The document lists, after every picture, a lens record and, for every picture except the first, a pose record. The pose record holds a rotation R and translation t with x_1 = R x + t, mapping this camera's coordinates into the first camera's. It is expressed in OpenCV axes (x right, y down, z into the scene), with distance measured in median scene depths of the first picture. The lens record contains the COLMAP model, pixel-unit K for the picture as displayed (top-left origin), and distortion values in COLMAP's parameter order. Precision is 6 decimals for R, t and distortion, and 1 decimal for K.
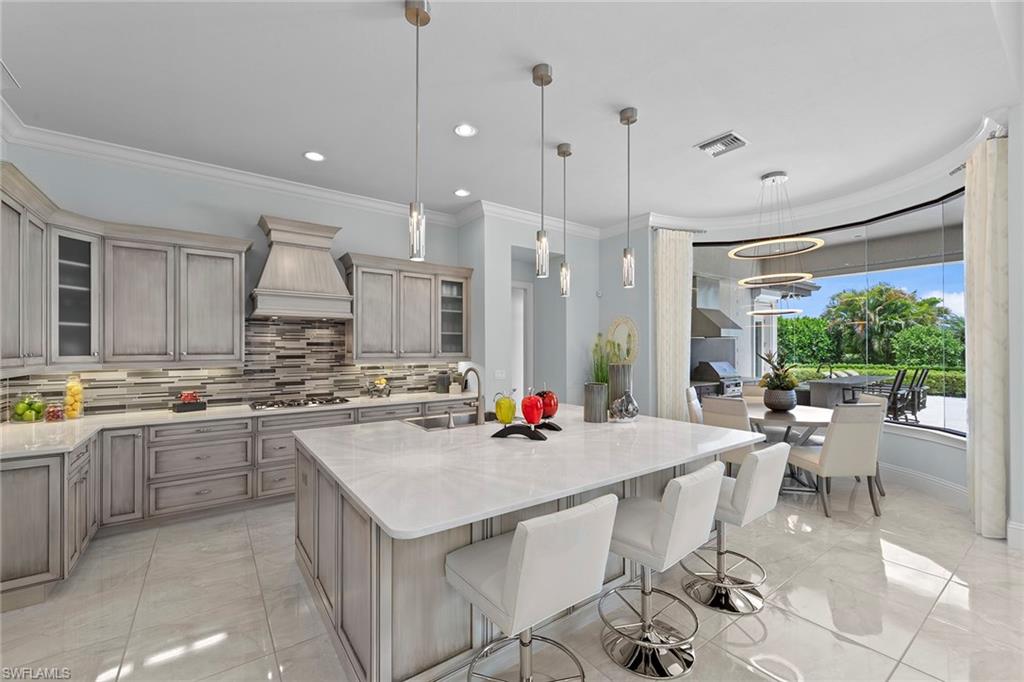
lens RADIAL K [[428.4, 0, 512.0], [0, 428.4, 341.0], [0, 0, 1]] dist [-0.000527, -0.000019]
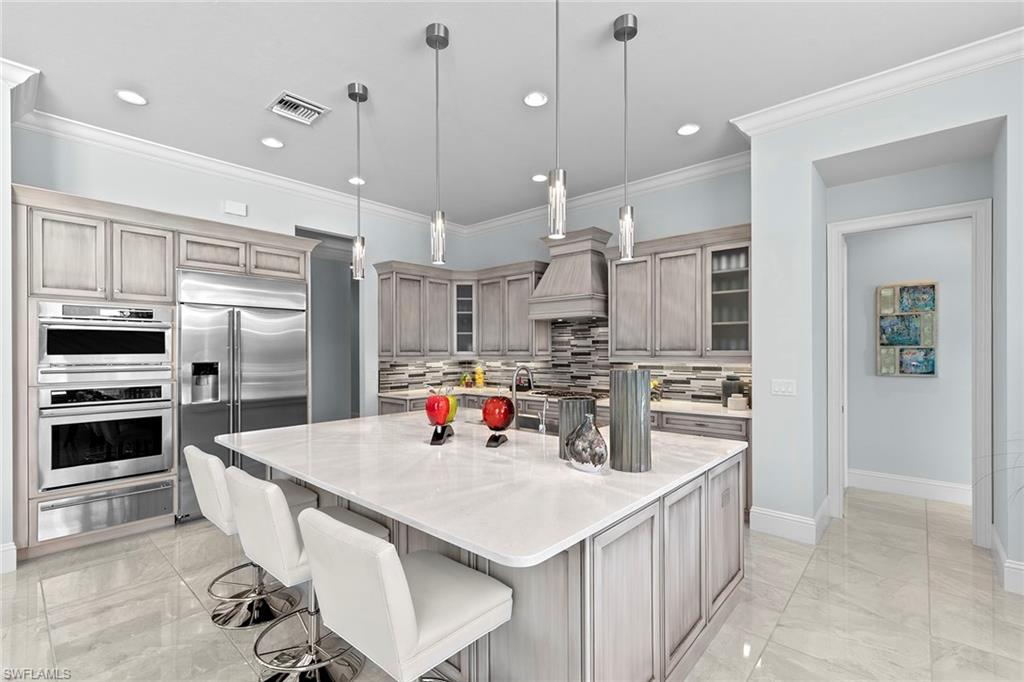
lens RADIAL K [[444.1, 0, 512.0], [0, 444.1, 341.0], [0, 0, 1]] dist [-0.000517, -0.000069]
pose [[0.212950, -0.024103, -0.976766, 0.579947], [0.015802, 0.999650, -0.021223, 0.025278], [0.976935, -0.010916, 0.213256, 0.578611]]
